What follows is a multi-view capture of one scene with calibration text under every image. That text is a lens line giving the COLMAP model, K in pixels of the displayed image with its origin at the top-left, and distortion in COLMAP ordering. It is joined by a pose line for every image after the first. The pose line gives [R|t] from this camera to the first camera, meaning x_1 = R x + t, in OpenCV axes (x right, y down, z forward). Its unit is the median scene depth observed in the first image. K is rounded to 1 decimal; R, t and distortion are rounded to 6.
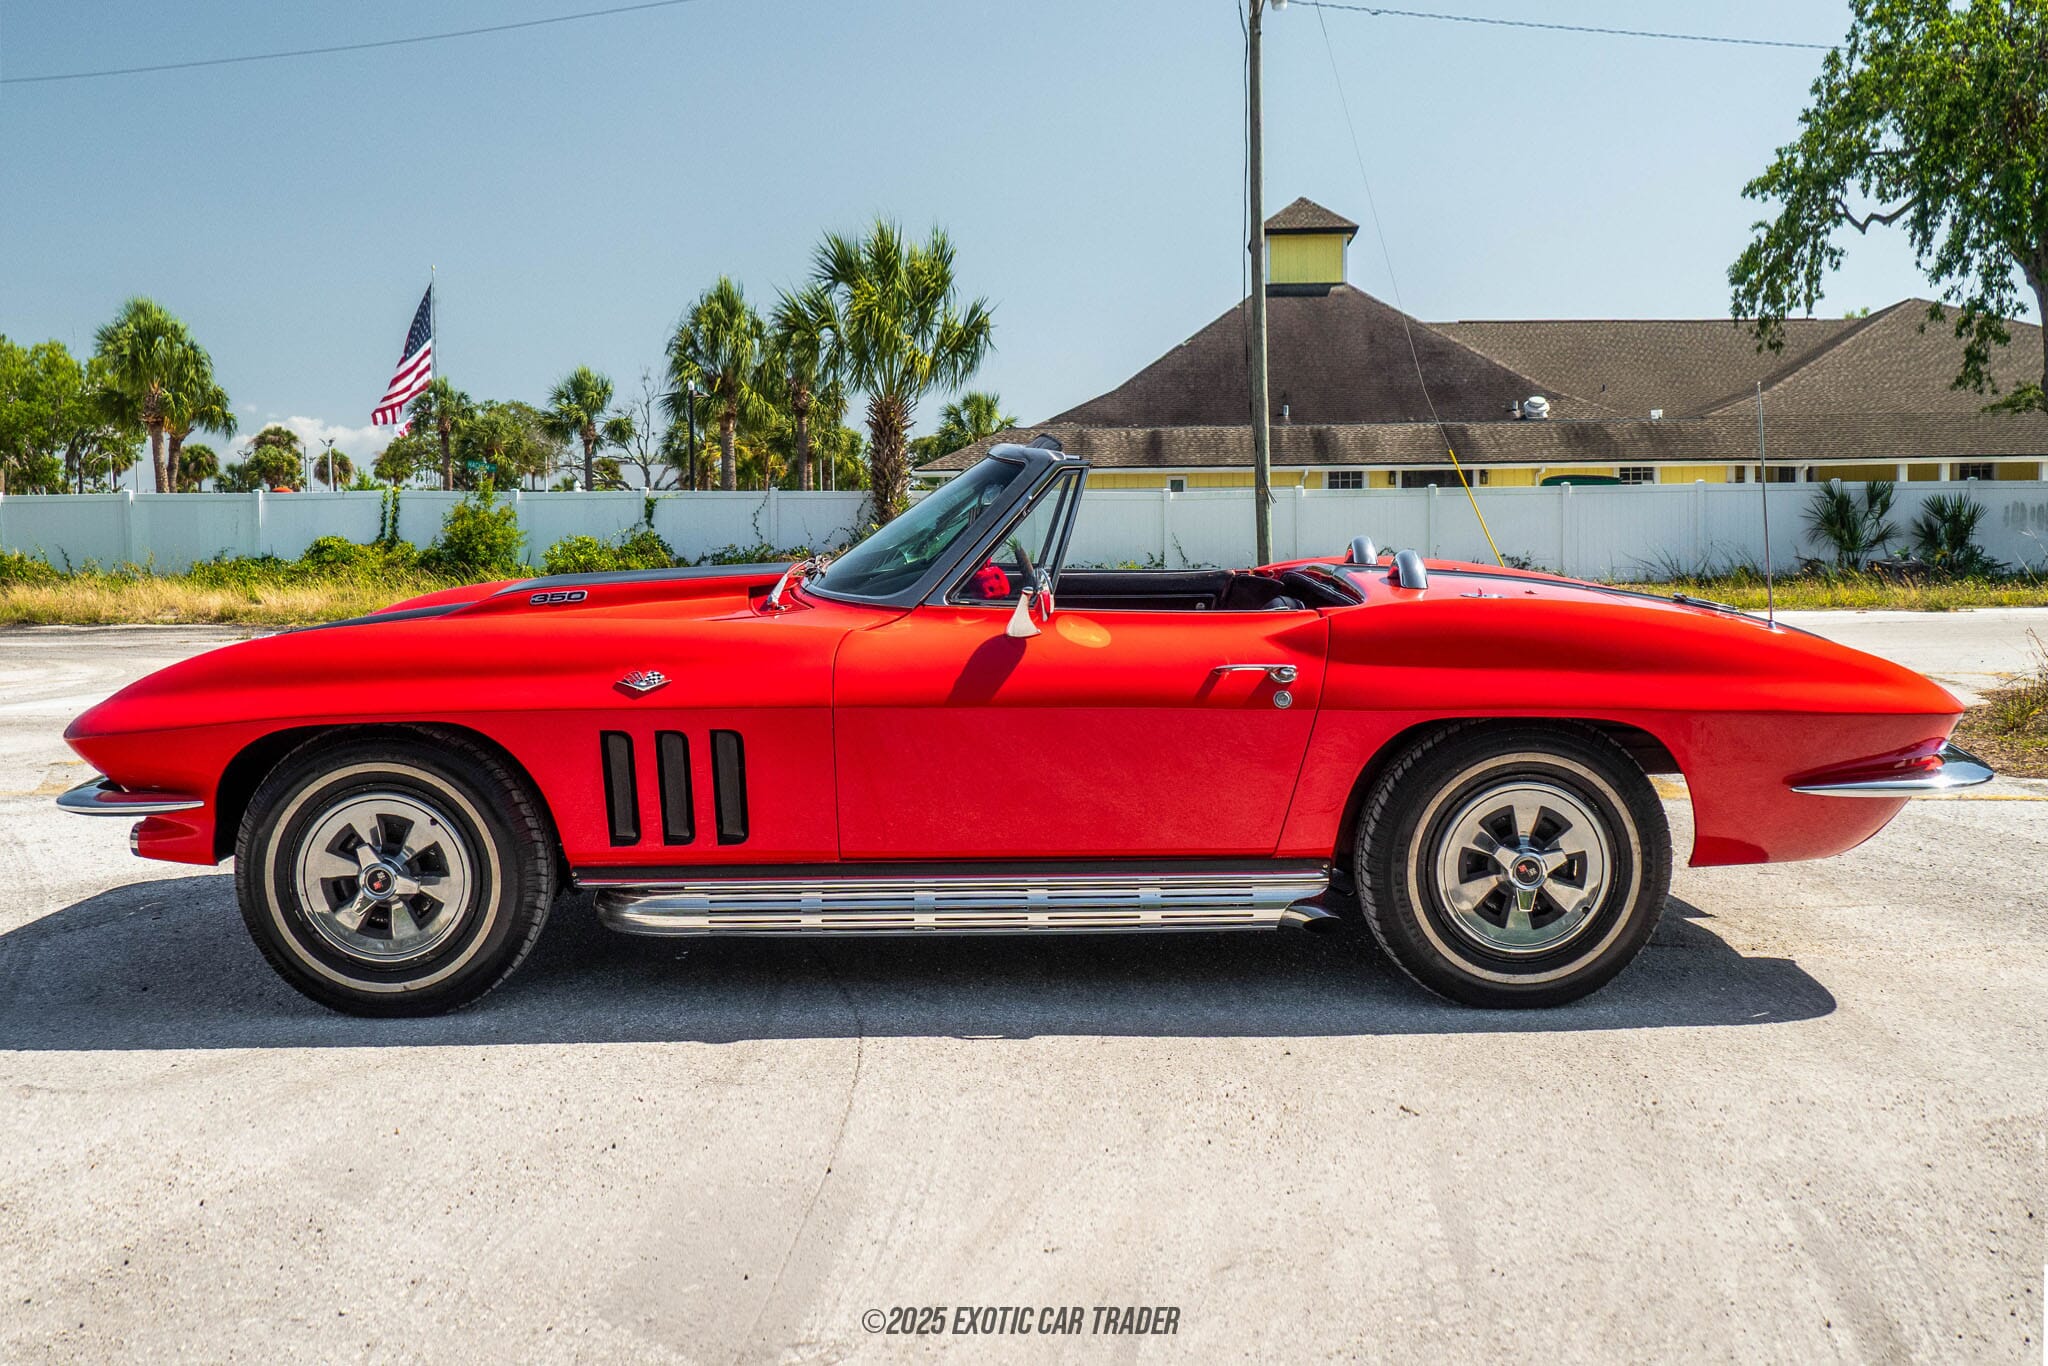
lens RADIAL K [[2112.4, 0, 1024.0], [0, 2112.4, 683.0], [0, 0, 1]] dist [0.031460, 0.018894]
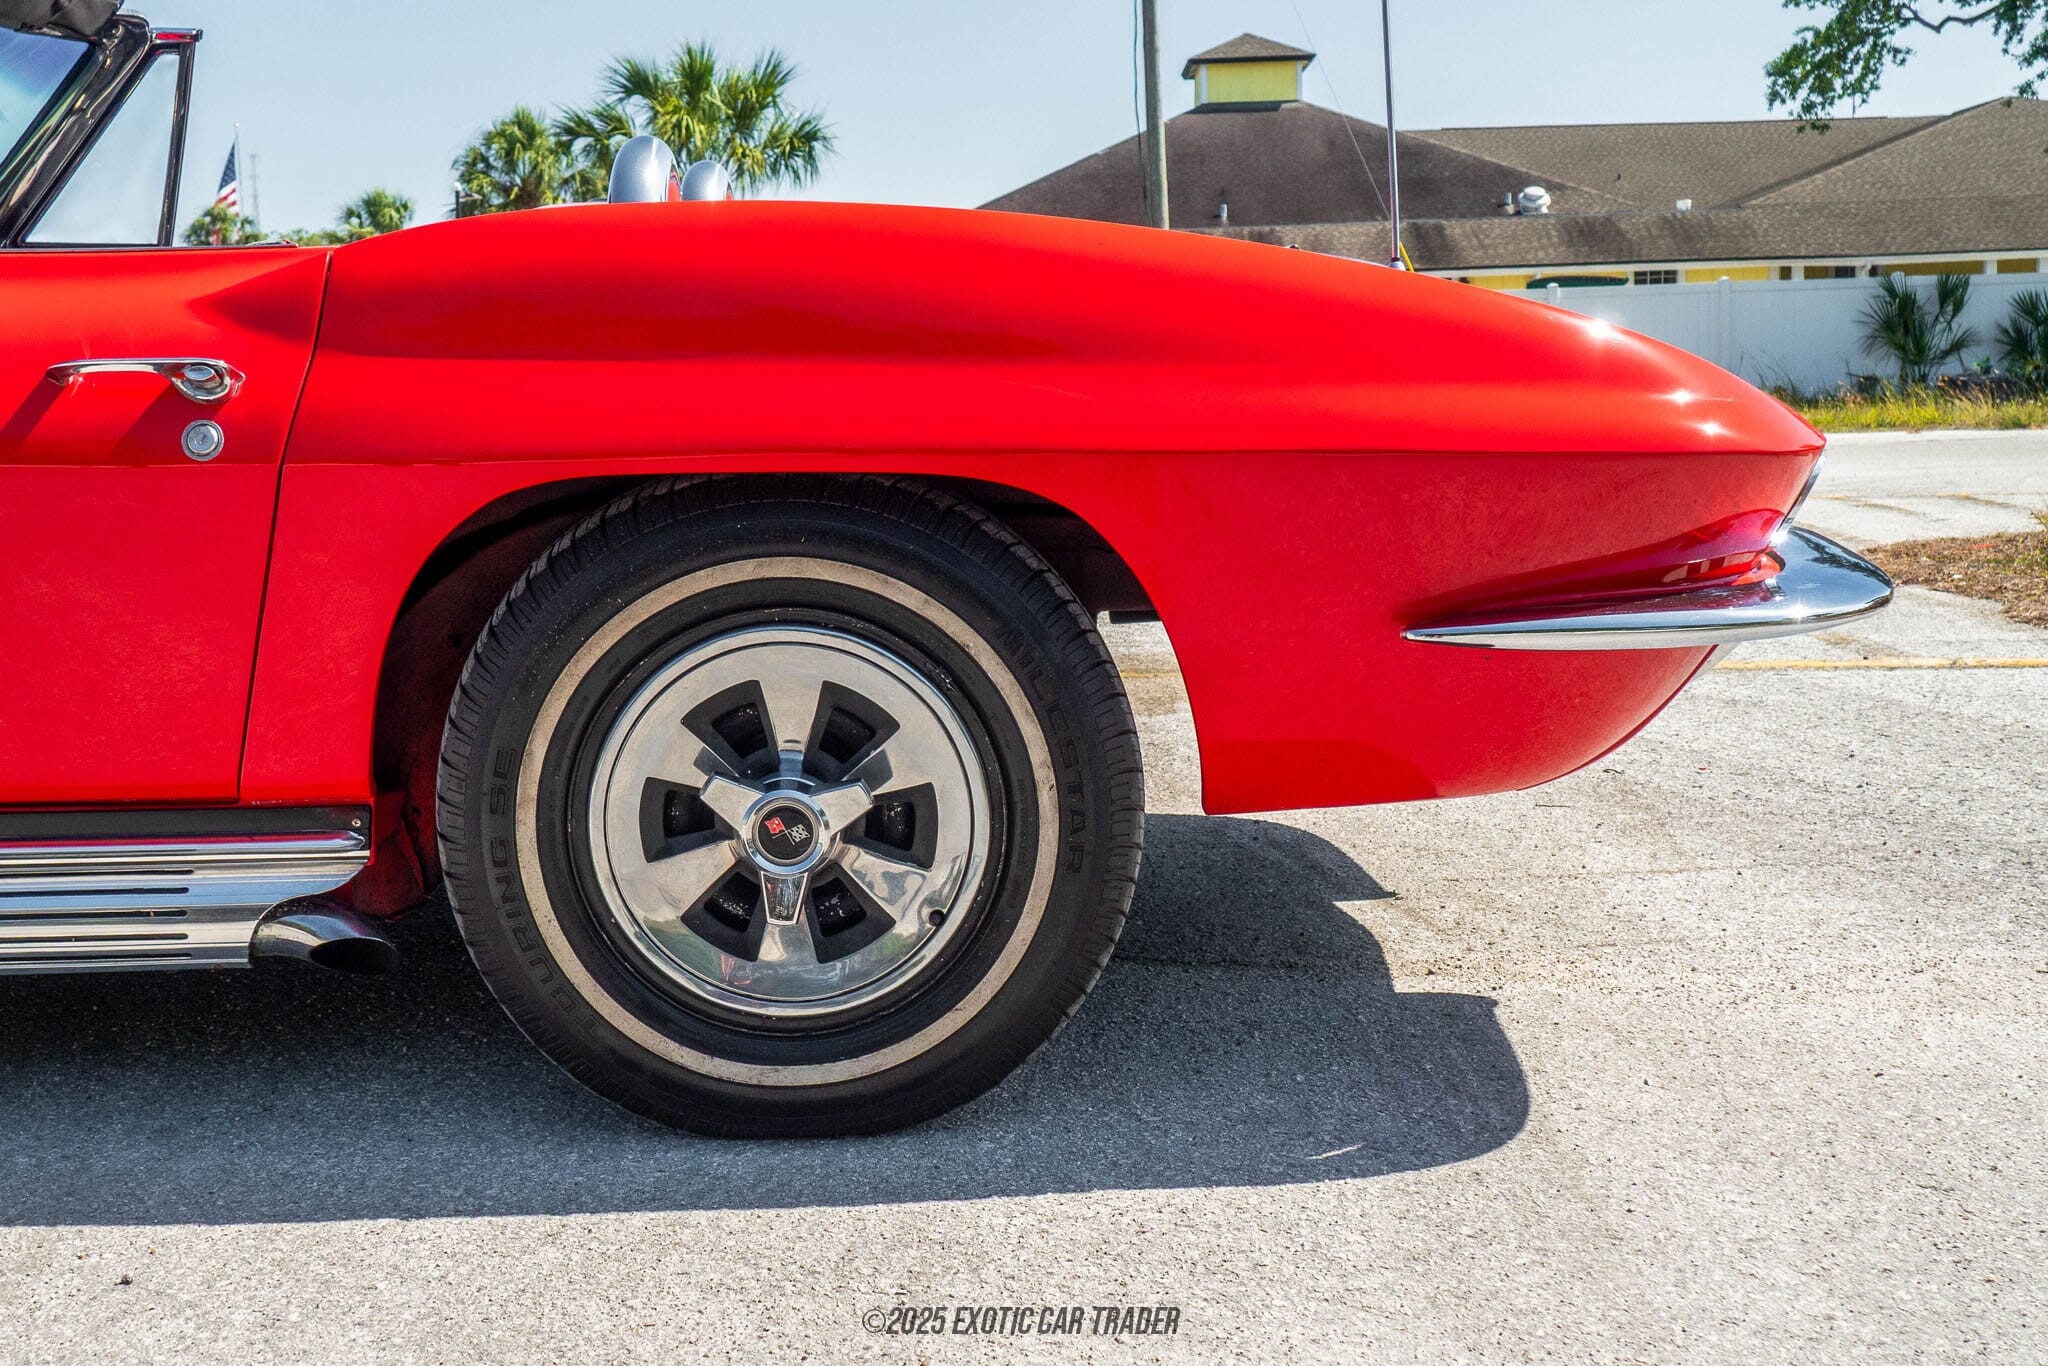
lens RADIAL K [[2151.2, 0, 1024.0], [0, 2151.2, 683.0], [0, 0, 1]] dist [-0.006449, 0.028919]
pose [[0.998568, -0.012058, -0.052111, 0.277759], [0.014625, 0.998684, 0.049161, 0.033838], [0.051450, -0.049852, 0.997431, 0.508525]]
